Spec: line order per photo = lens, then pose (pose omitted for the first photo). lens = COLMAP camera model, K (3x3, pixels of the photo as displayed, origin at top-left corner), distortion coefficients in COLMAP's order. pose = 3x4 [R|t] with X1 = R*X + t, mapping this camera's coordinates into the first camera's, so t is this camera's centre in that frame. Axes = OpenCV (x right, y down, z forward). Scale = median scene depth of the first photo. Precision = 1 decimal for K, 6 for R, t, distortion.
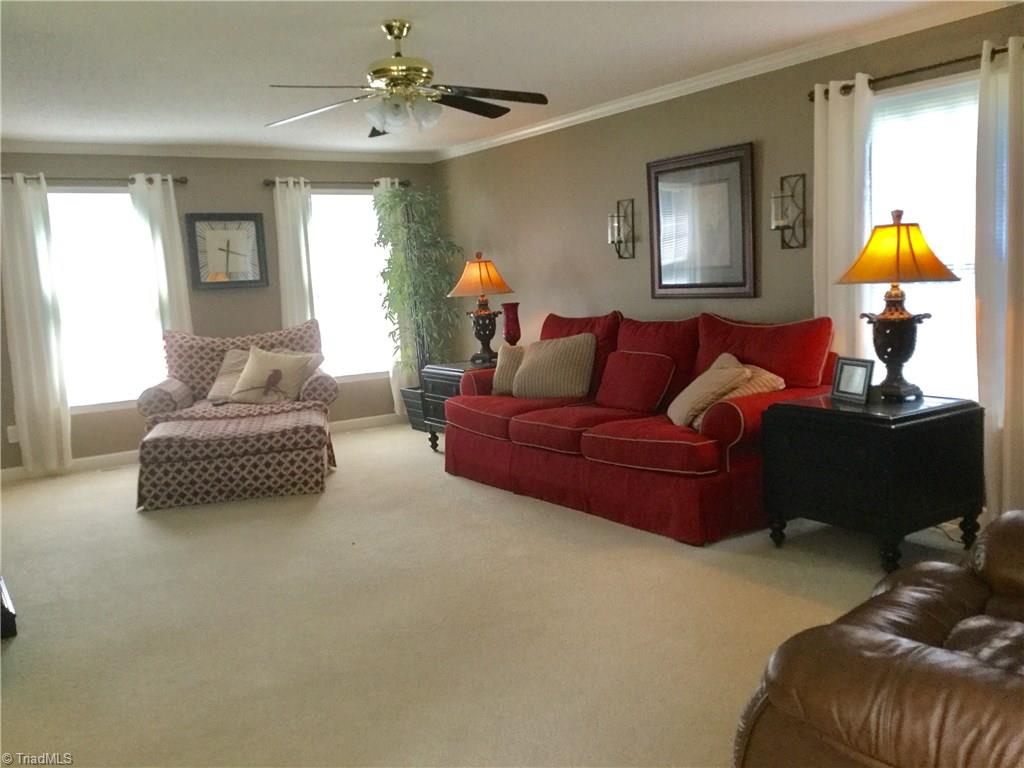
lens RADIAL K [[912.4, 0, 512.0], [0, 912.4, 384.0], [0, 0, 1]] dist [0.108302, -0.175515]
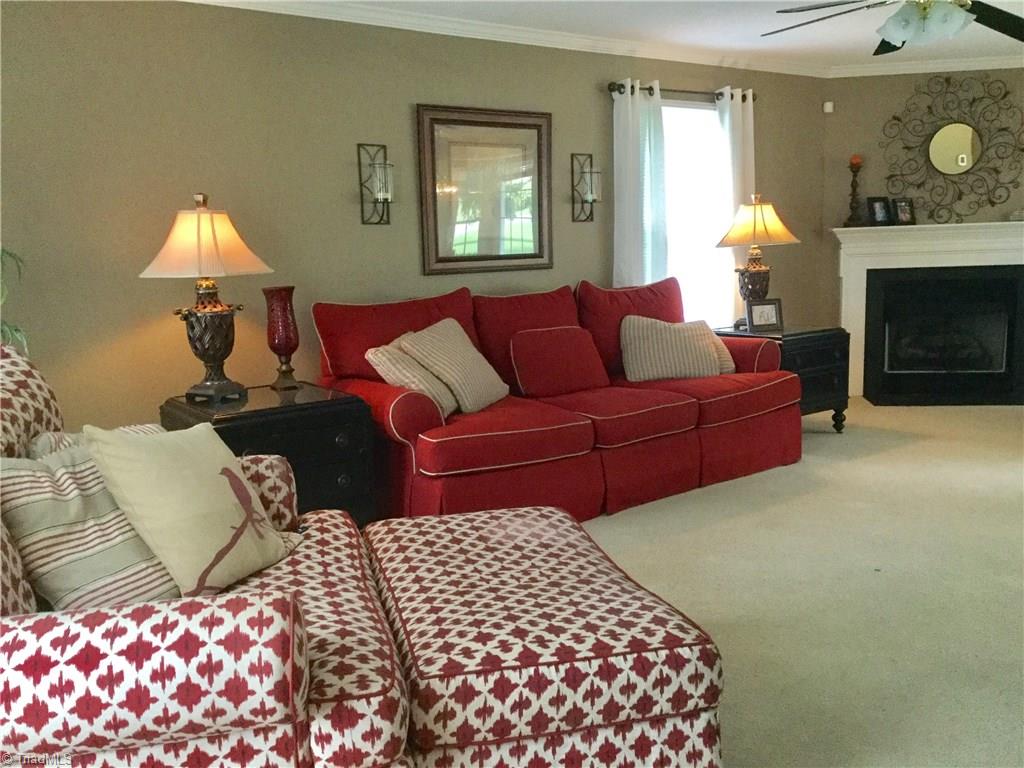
lens RADIAL K [[918.9, 0, 512.0], [0, 918.9, 384.0], [0, 0, 1]] dist [0.125234, -0.237495]
pose [[-0.058875, -0.105260, 0.992700, -0.755886], [0.153663, 0.981618, 0.113198, -0.090155], [-0.986368, 0.159206, -0.041618, 1.102859]]
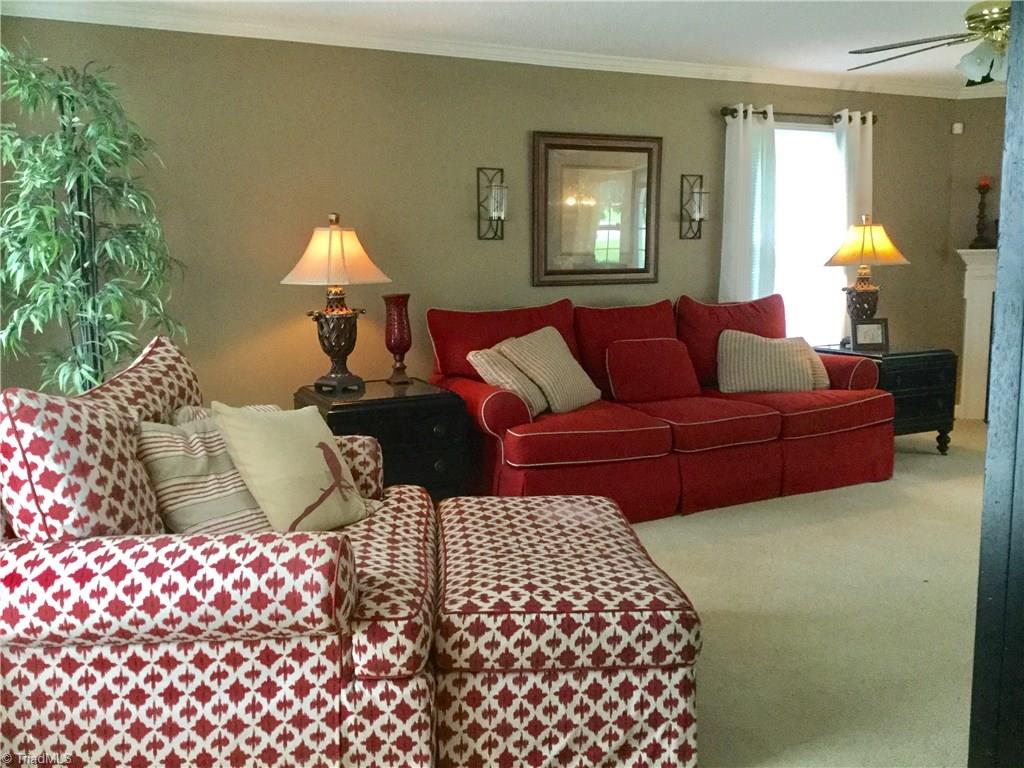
lens RADIAL K [[918.9, 0, 512.0], [0, 918.9, 384.0], [0, 0, 1]] dist [0.125234, -0.237495]
pose [[0.112318, -0.096842, 0.988942, -0.833437], [0.123672, 0.988864, 0.082788, -0.086862], [-0.985946, 0.113006, 0.123044, 1.044755]]
